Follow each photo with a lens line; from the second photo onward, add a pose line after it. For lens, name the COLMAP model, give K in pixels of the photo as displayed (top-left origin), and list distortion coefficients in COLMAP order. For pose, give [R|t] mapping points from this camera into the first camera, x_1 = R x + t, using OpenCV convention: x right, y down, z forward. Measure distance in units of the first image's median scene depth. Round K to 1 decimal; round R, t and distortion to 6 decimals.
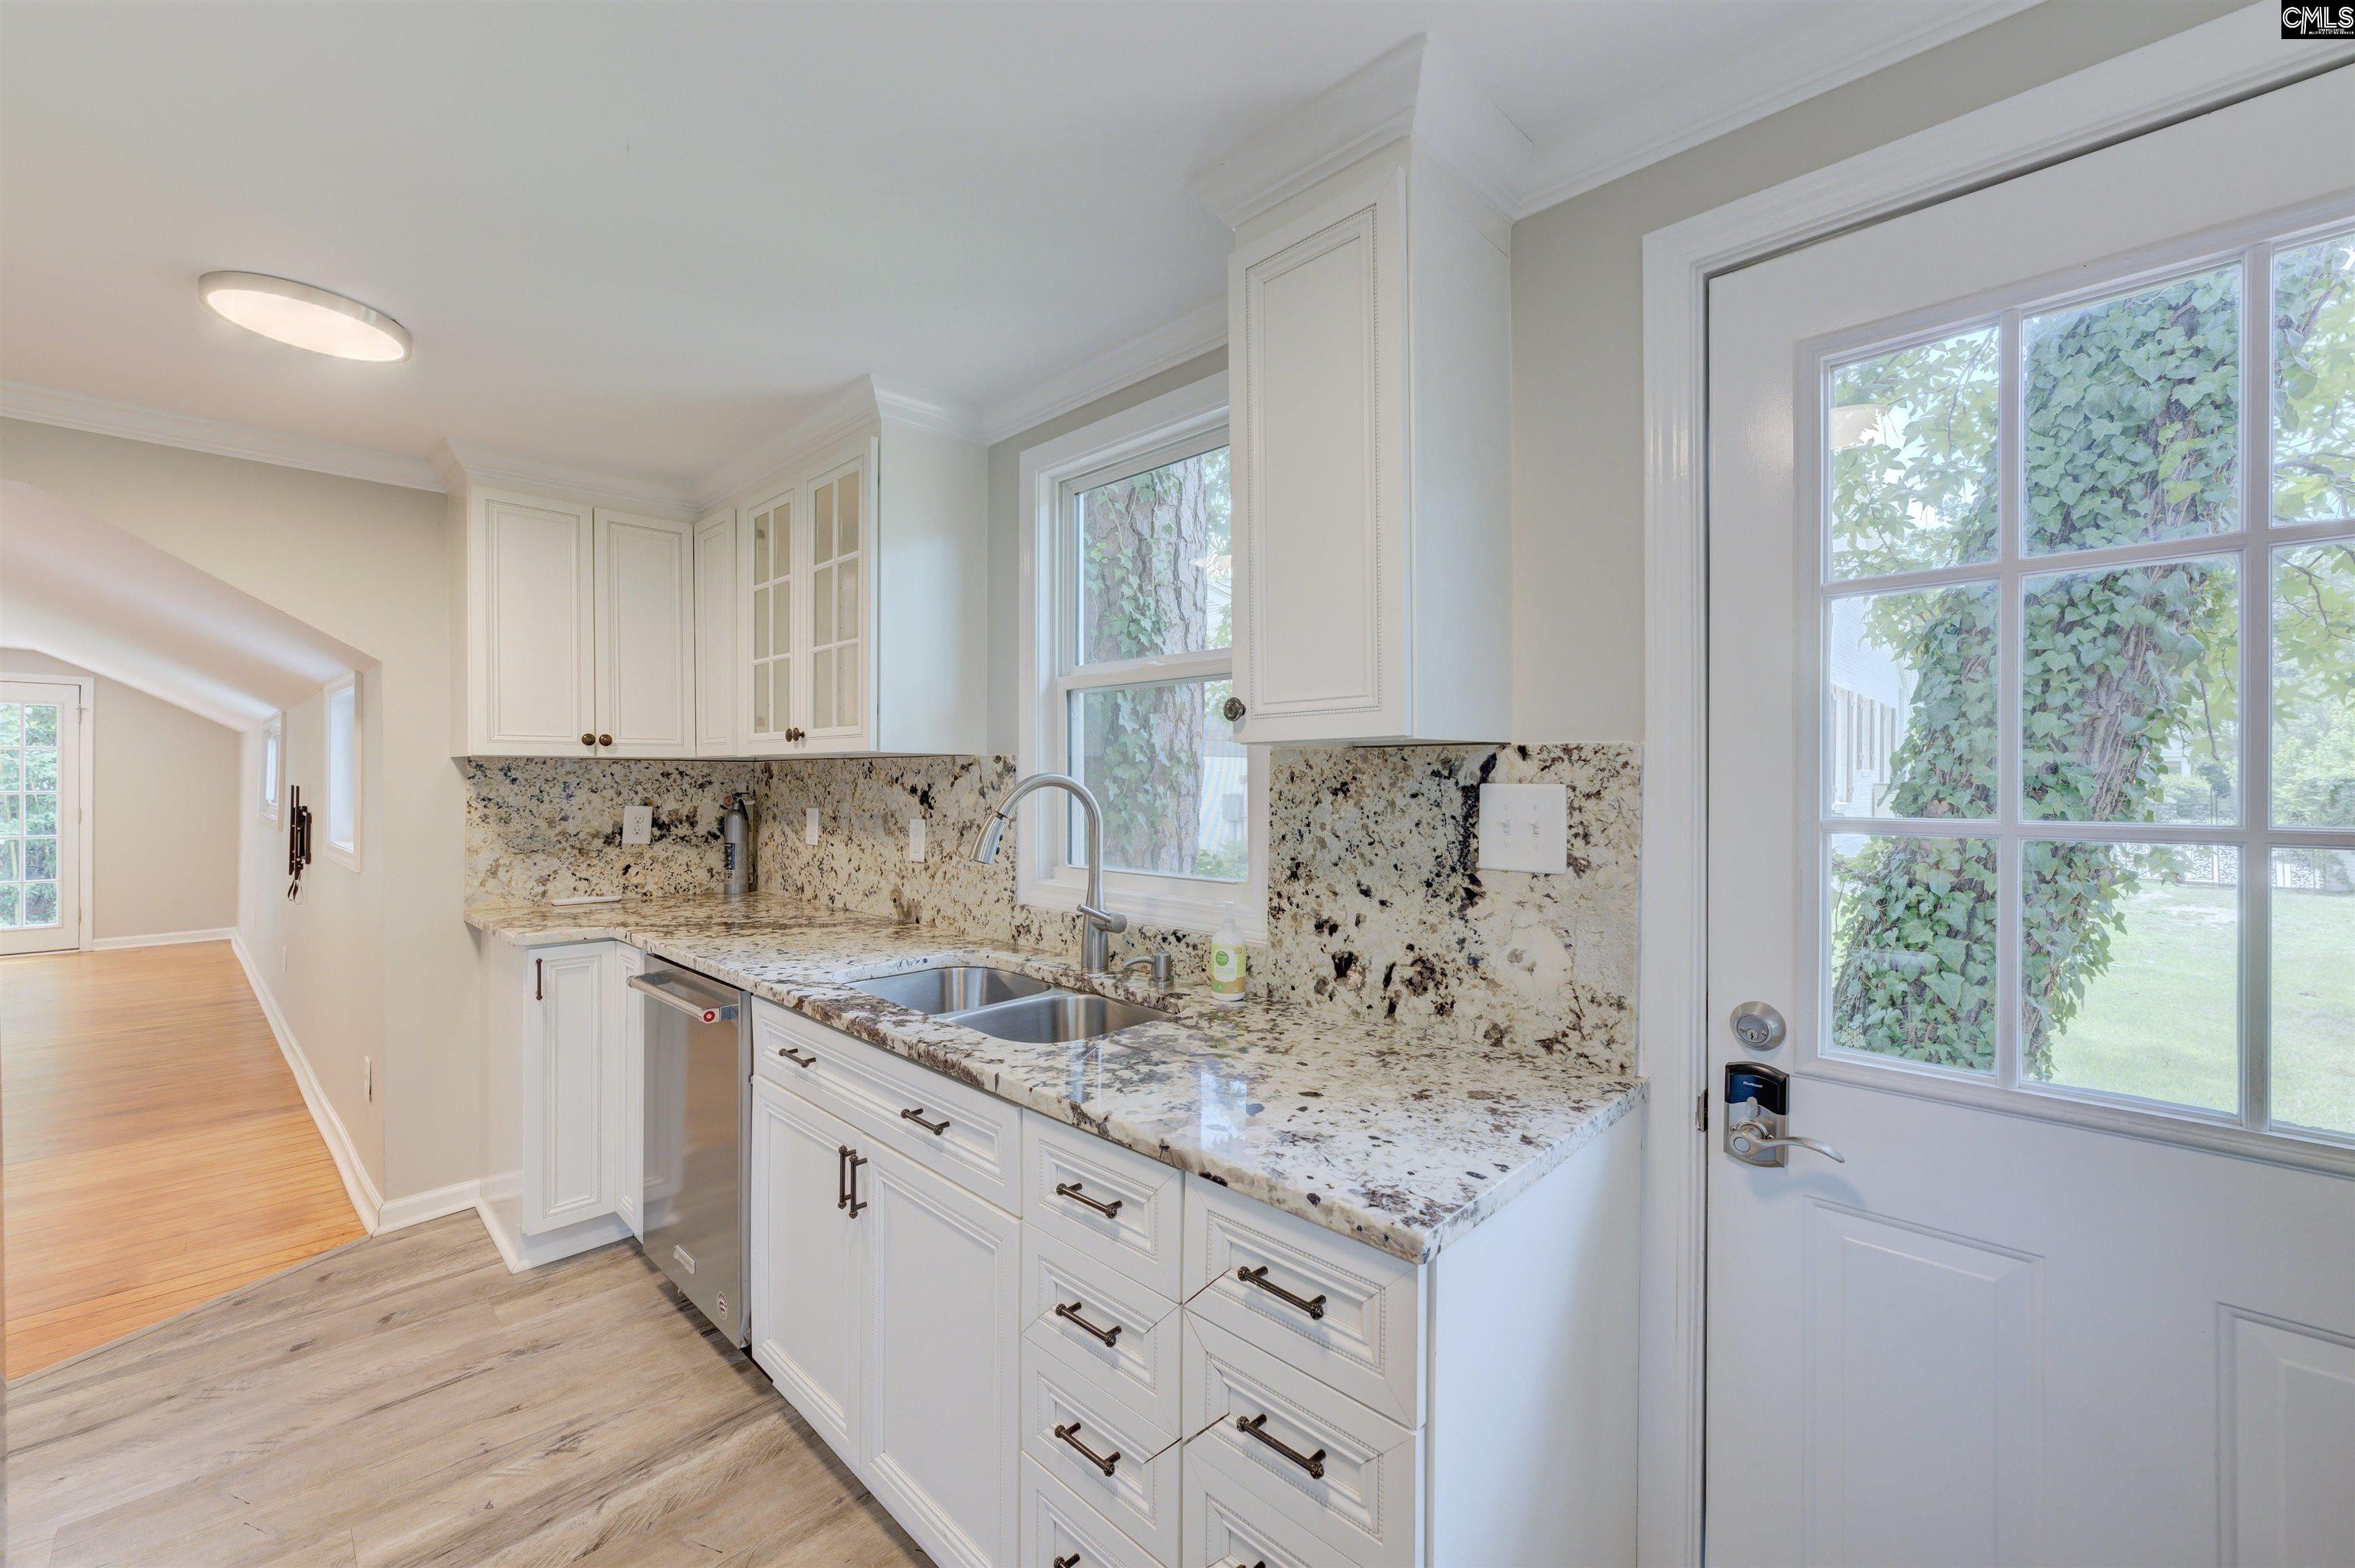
lens RADIAL K [[936.6, 0, 1193.2], [0, 936.6, 784.5], [0, 0, 1]] dist [-0.002330, 0.001859]
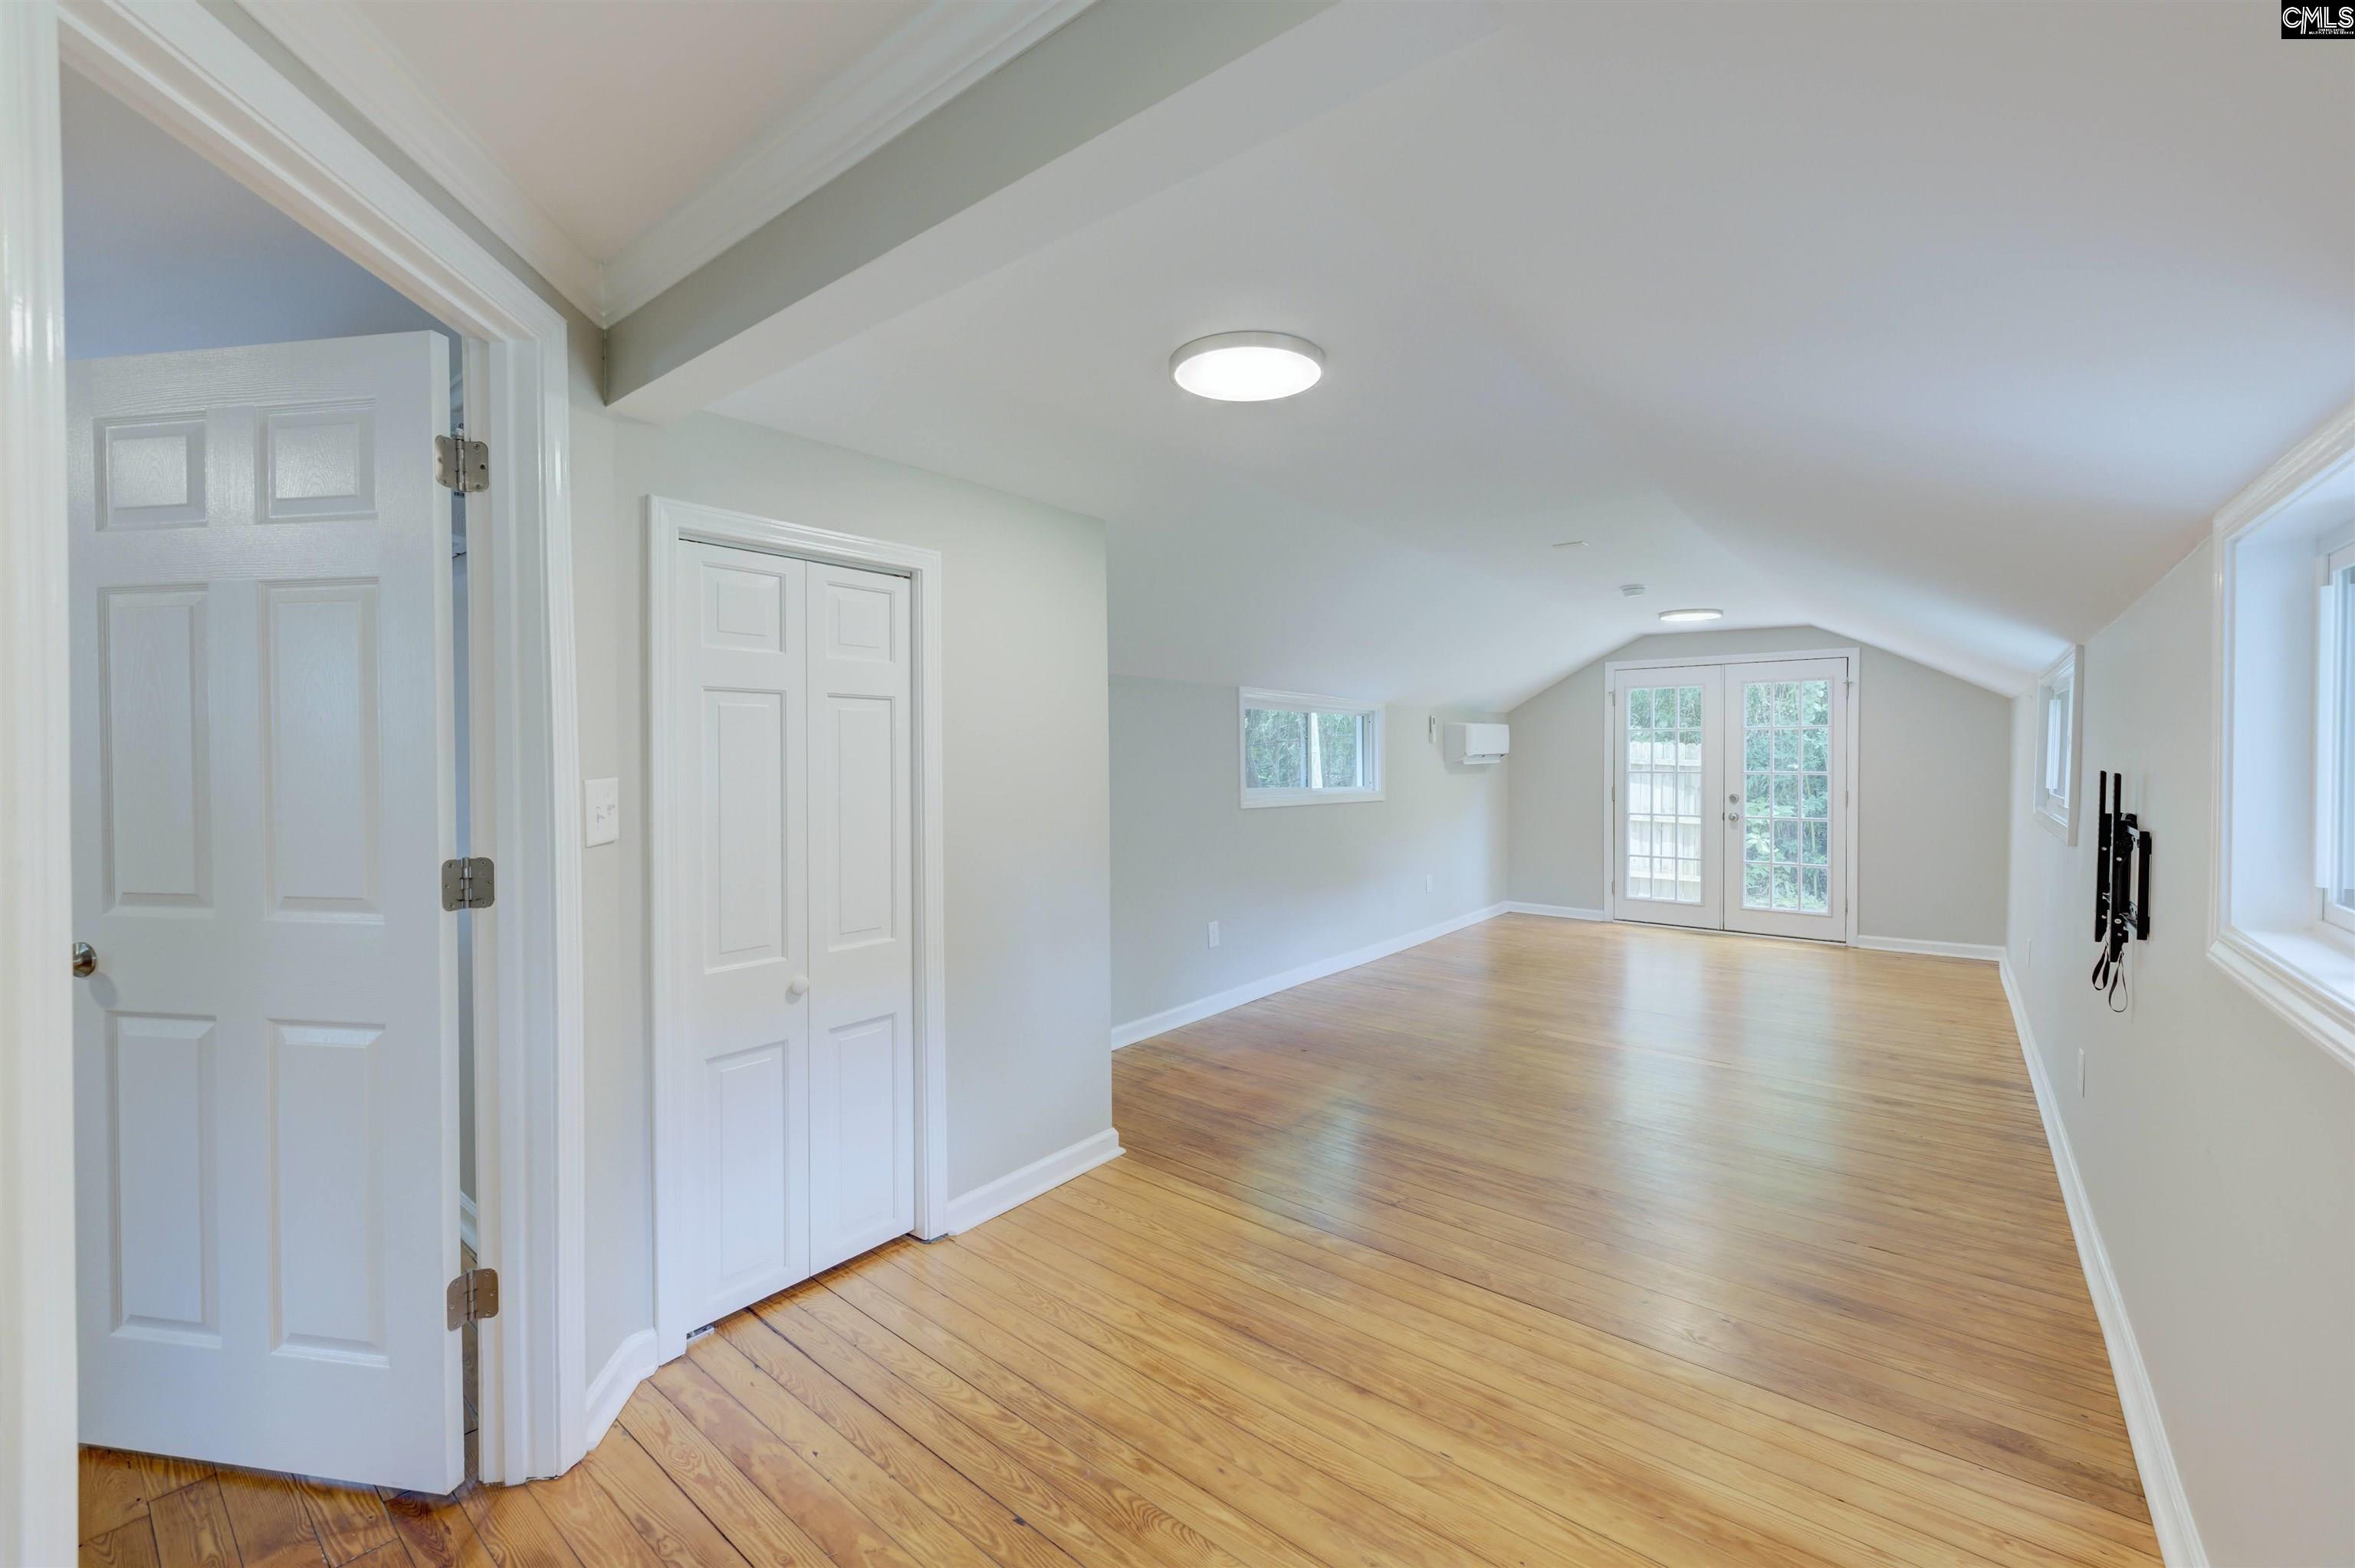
lens RADIAL K [[936.6, 0, 1176.5], [0, 936.6, 776.9], [0, 0, 1]] dist [-0.002330, 0.001859]
pose [[0.048528, 0.013850, -0.998726, -0.737490], [0.000693, 0.999903, 0.013900, -0.005148], [0.998822, -0.001366, 0.048514, 0.725840]]
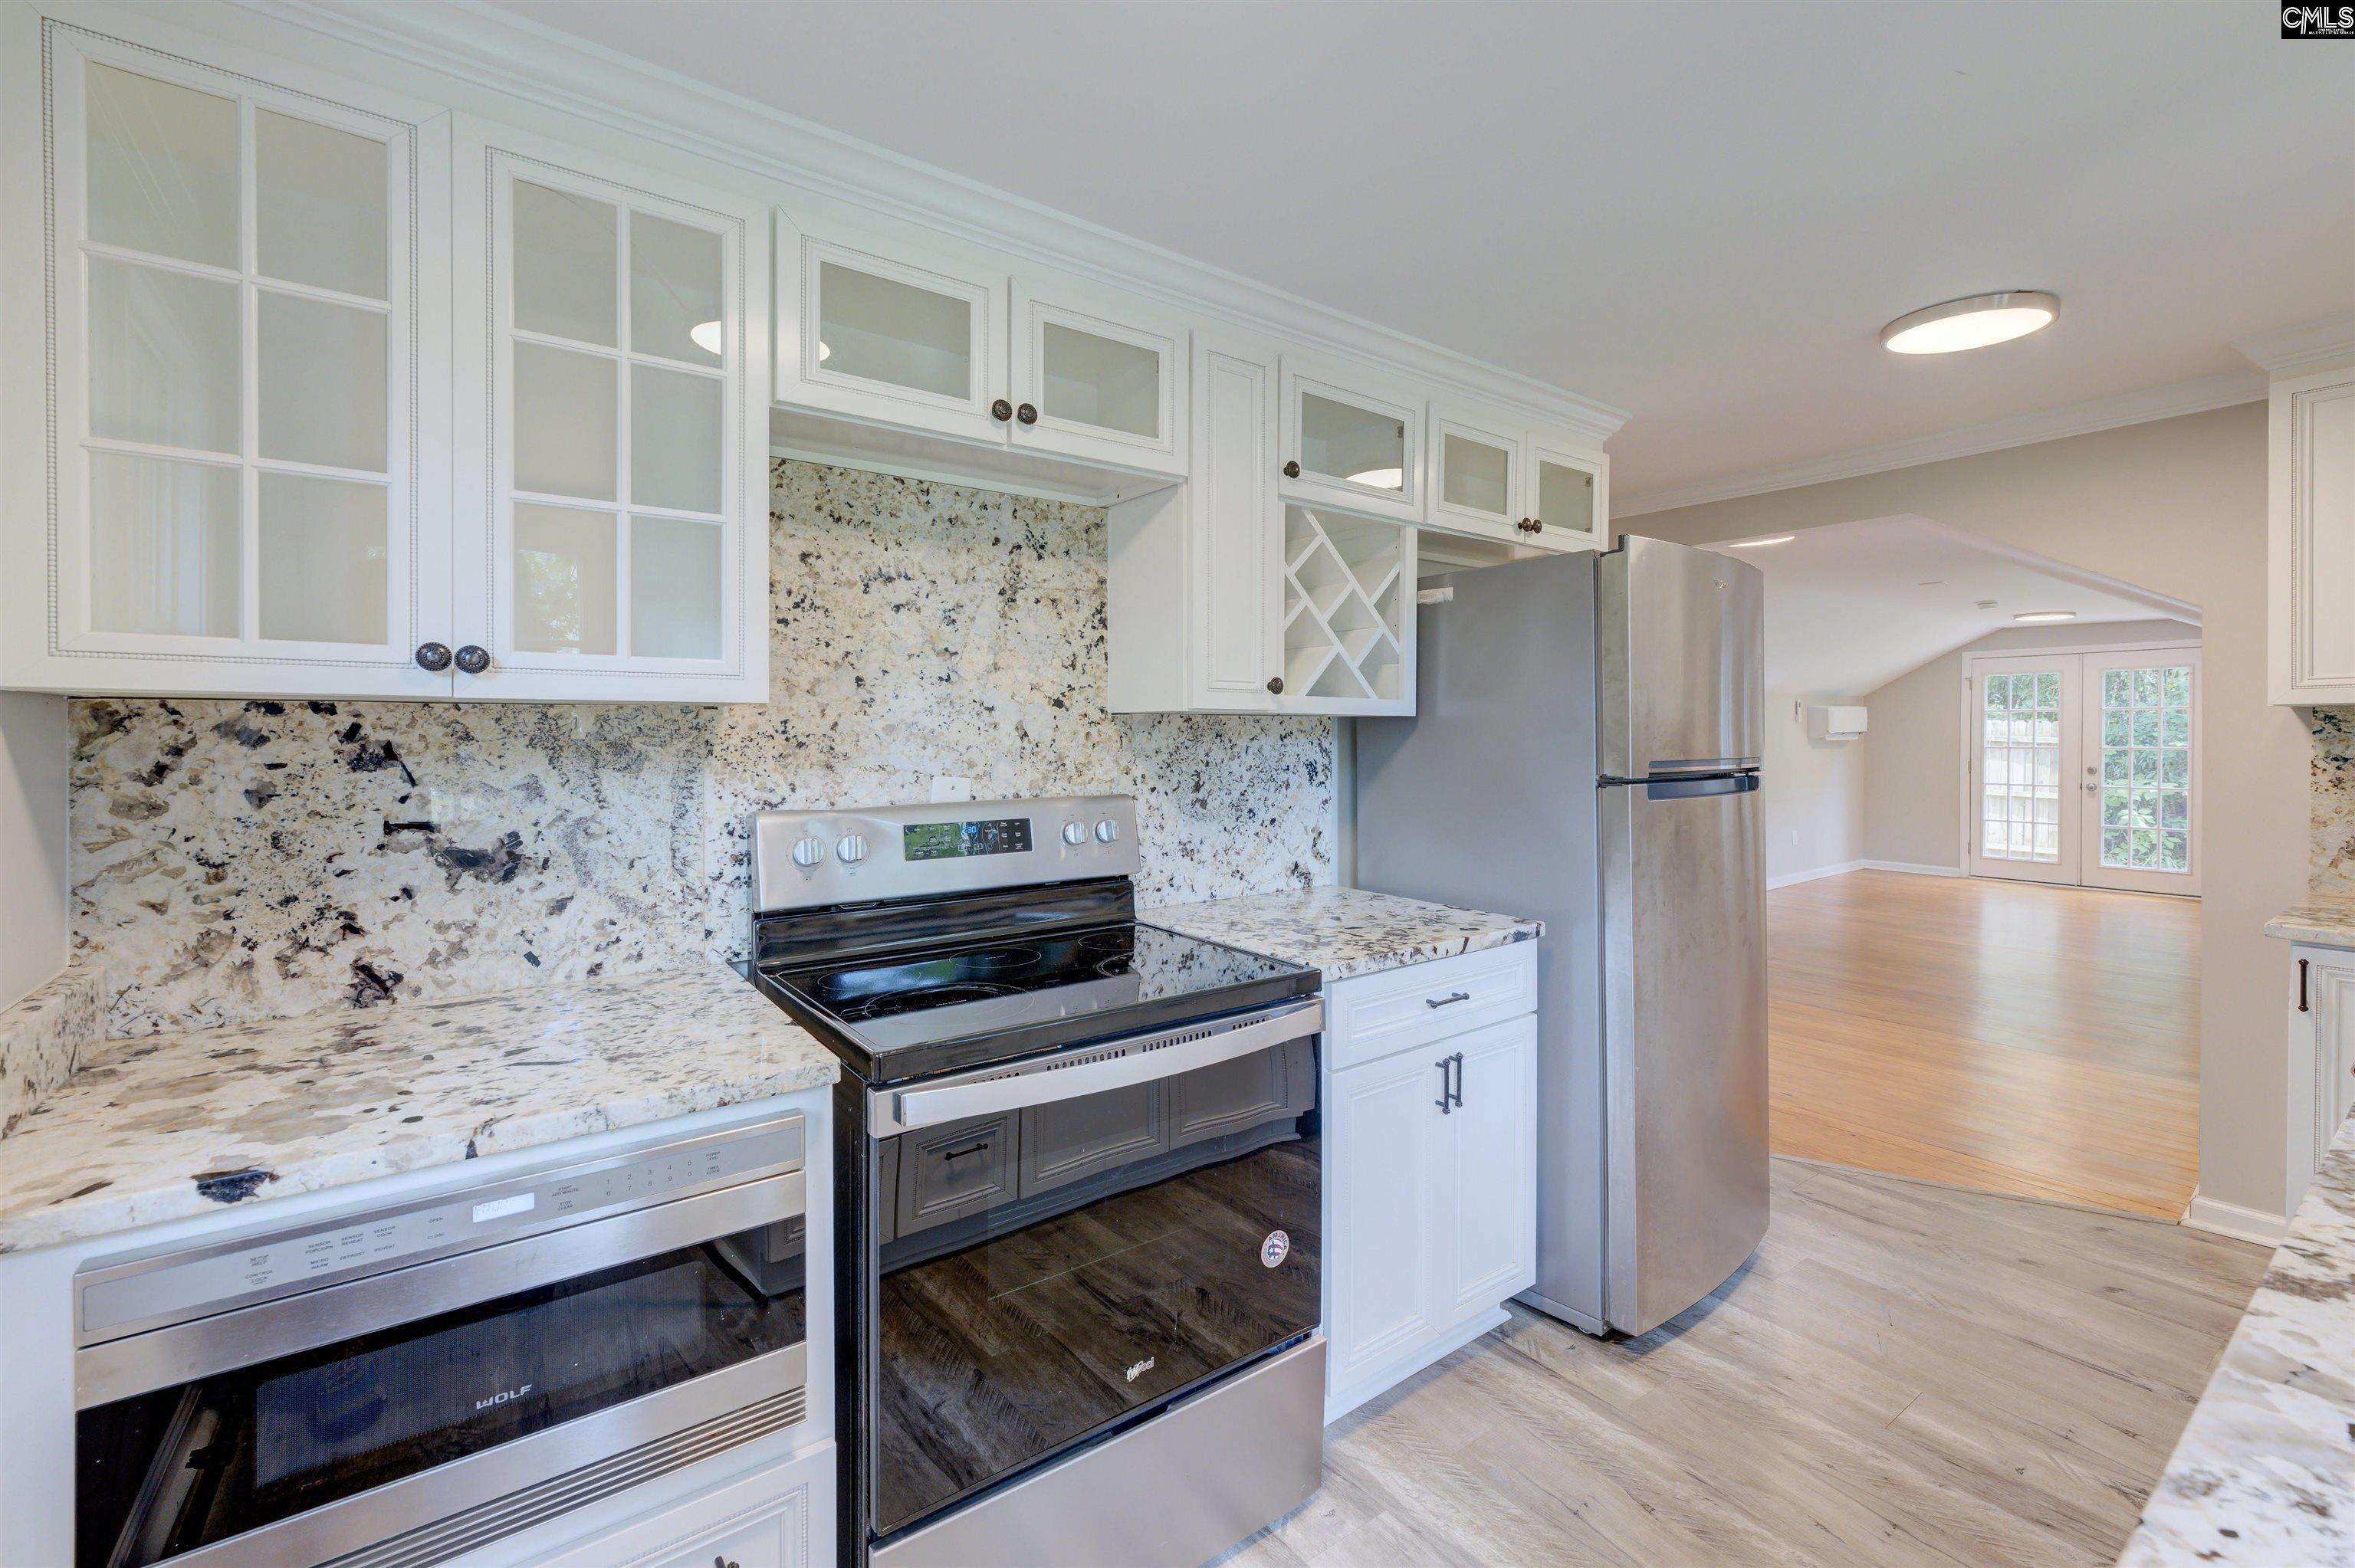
lens RADIAL K [[996.2, 0, 1202.8], [0, 996.2, 749.7], [0, 0, 1]] dist [-0.000404, -0.000392]
pose [[-0.164431, 0.008386, -0.986353, 0.239462], [-0.001727, 0.999960, 0.008790, 0.002234], [0.986387, 0.003149, -0.164410, 0.184387]]
